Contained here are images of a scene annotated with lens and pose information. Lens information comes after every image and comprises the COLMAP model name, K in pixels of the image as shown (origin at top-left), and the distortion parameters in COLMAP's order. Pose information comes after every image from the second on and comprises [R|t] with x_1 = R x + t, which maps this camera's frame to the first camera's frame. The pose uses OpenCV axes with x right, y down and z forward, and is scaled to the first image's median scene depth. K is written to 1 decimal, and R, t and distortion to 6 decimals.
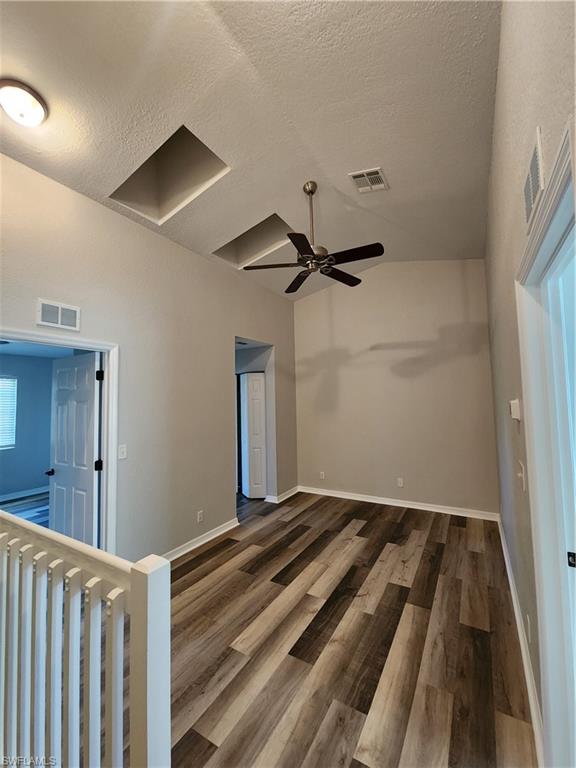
lens RADIAL K [[314.9, 0, 287.2], [0, 314.9, 381.2], [0, 0, 1]] dist [-0.002345, -0.000441]
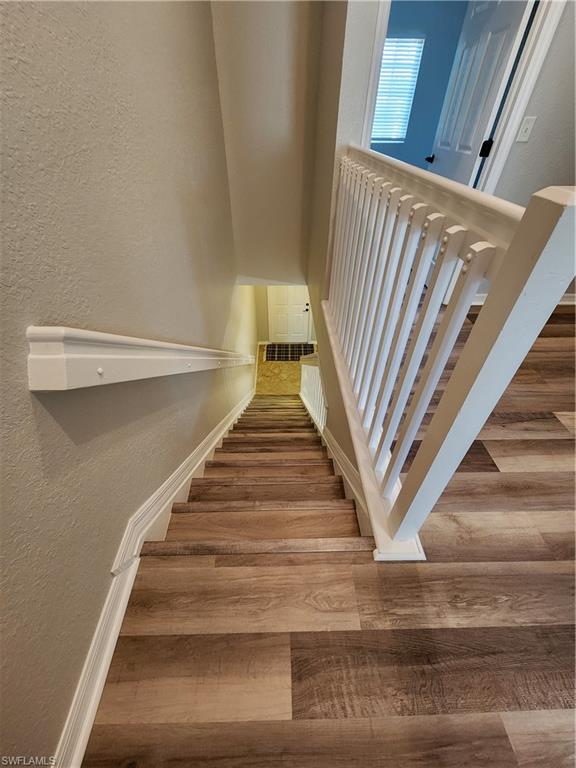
lens RADIAL K [[314.9, 0, 287.2], [0, 314.9, 381.2], [0, 0, 1]] dist [-0.002345, -0.000441]
pose [[0.533944, 0.569264, -0.625174, -0.073630], [0.028376, 0.726915, 0.686141, 0.166878], [0.845044, -0.384100, 0.371978, 0.113341]]
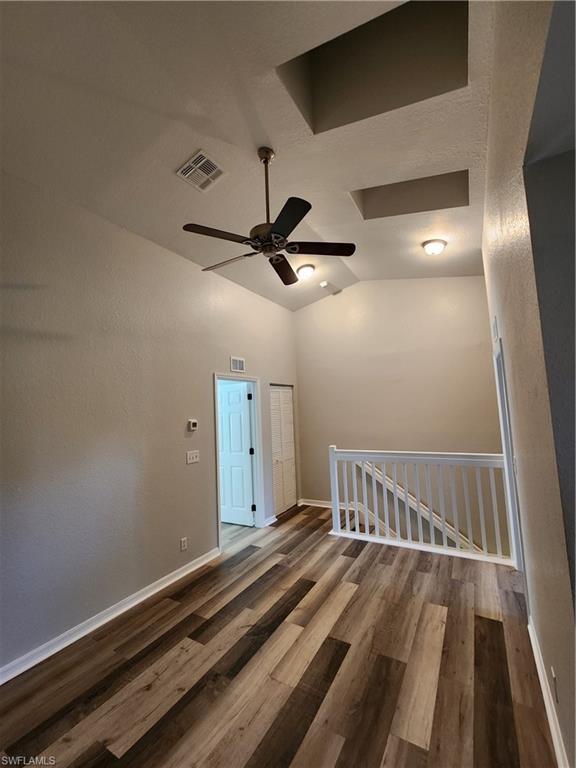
lens RADIAL K [[314.9, 0, 287.2], [0, 314.9, 381.2], [0, 0, 1]] dist [-0.002345, -0.000441]
pose [[-0.997875, 0.064173, -0.011250, 0.081300], [0.065133, 0.986746, -0.148628, 0.106910], [0.001563, -0.149045, -0.988829, 2.159582]]
